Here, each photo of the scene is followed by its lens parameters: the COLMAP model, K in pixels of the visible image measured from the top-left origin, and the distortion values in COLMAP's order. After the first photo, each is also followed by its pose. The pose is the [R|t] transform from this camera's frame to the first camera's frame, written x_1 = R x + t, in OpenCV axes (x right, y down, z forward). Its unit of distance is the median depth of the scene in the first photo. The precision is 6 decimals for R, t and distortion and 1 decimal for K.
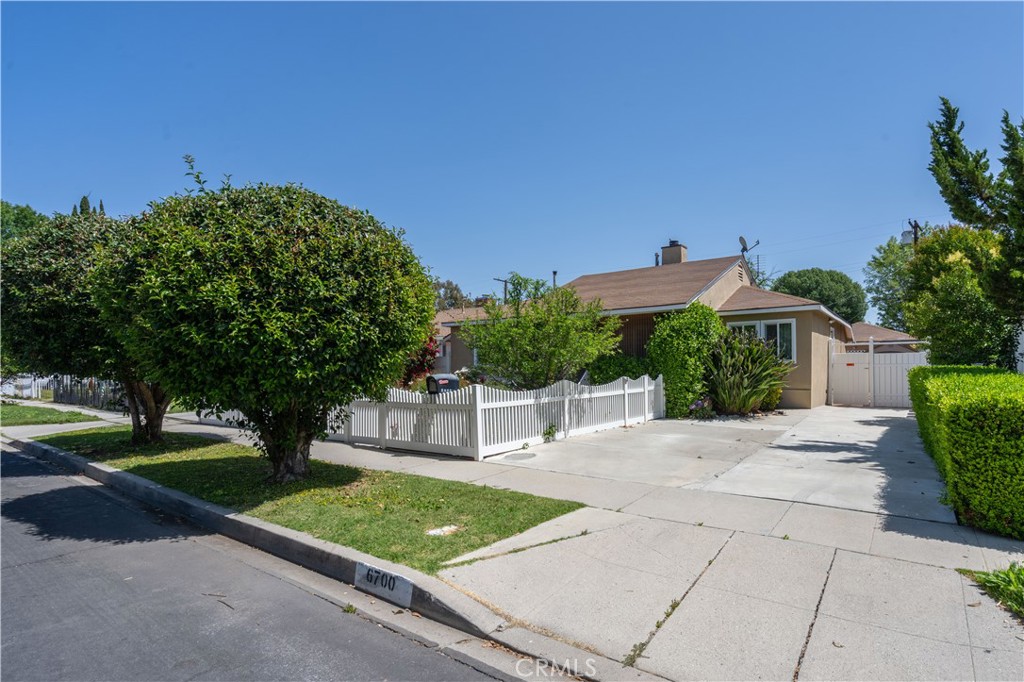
lens RADIAL K [[514.7, 0, 514.5], [0, 514.7, 365.8], [0, 0, 1]] dist [-0.003118, -0.000430]
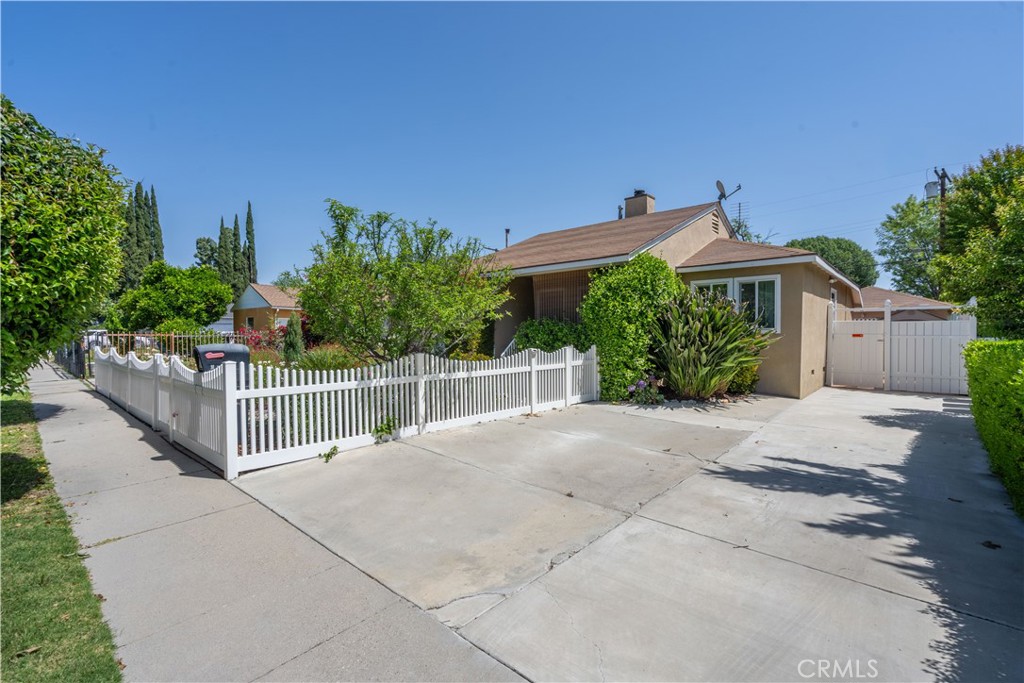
lens RADIAL K [[452.0, 0, 484.7], [0, 452.0, 335.5], [0, 0, 1]] dist [0.001598, 0.000215]
pose [[0.993766, 0.011876, -0.110850, 0.200186], [-0.010872, 0.999894, 0.009665, -0.003019], [0.110953, -0.008399, 0.993790, 0.304867]]
